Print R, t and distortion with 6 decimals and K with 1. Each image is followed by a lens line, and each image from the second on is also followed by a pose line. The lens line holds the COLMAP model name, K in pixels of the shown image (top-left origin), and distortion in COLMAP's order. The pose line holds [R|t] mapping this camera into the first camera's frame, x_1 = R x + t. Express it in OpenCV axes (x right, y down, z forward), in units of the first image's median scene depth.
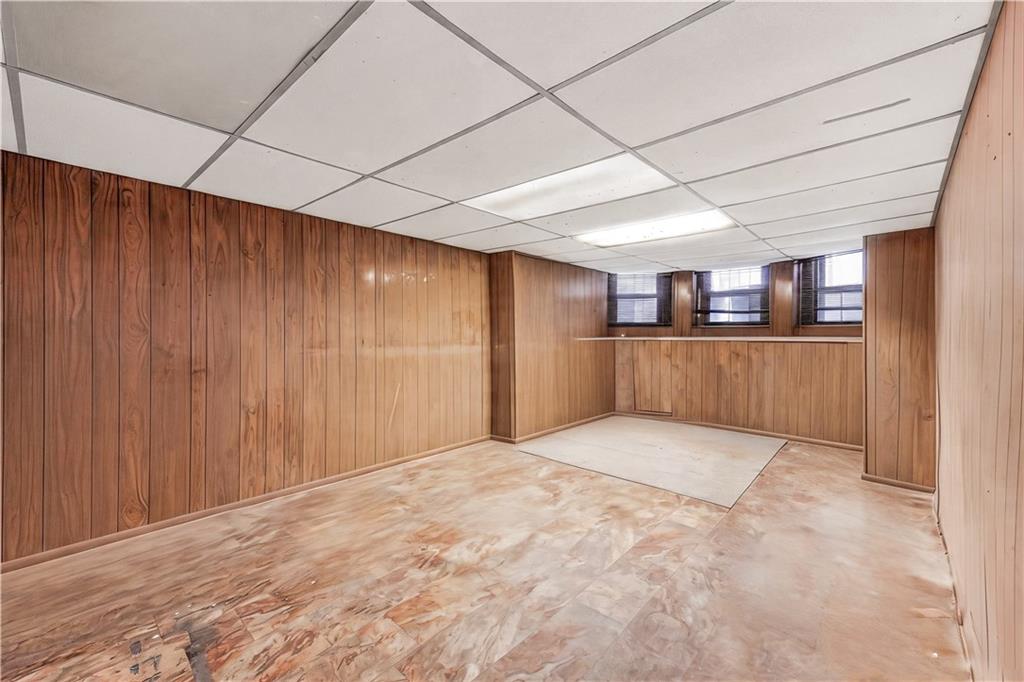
lens RADIAL K [[422.3, 0, 510.3], [0, 422.3, 338.1], [0, 0, 1]] dist [-0.003828, -0.000460]
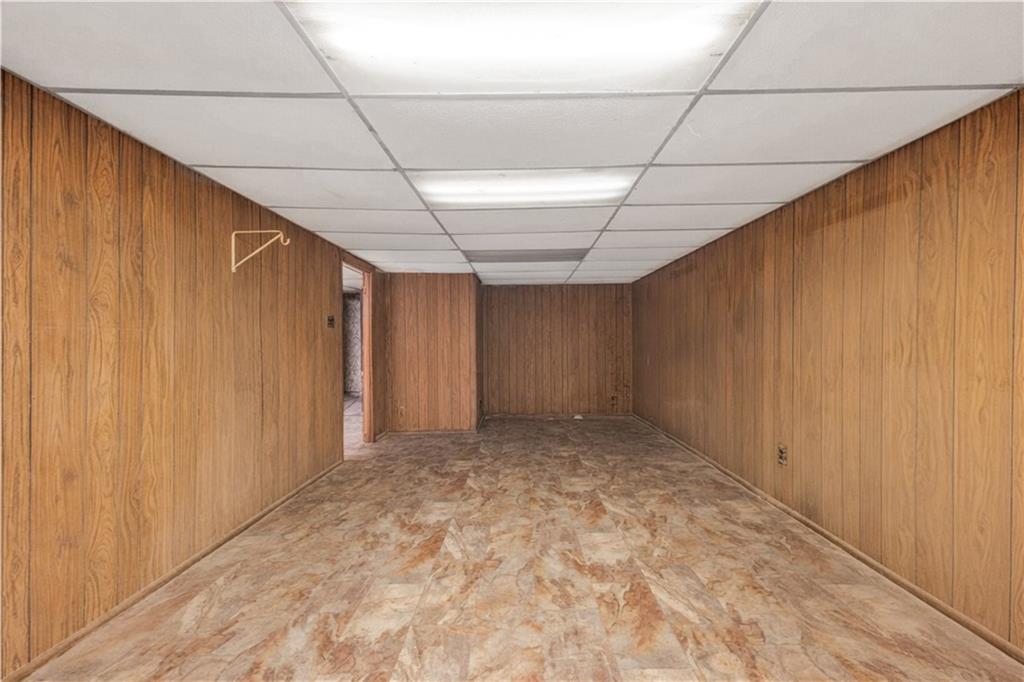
lens RADIAL K [[422.3, 0, 512.3], [0, 422.3, 342.3], [0, 0, 1]] dist [-0.003828, -0.000460]
pose [[-0.761175, -0.001536, -0.648545, 0.801246], [-0.004577, 0.999985, 0.003003, 0.003412], [0.648530, 0.005255, -0.761171, 1.816973]]
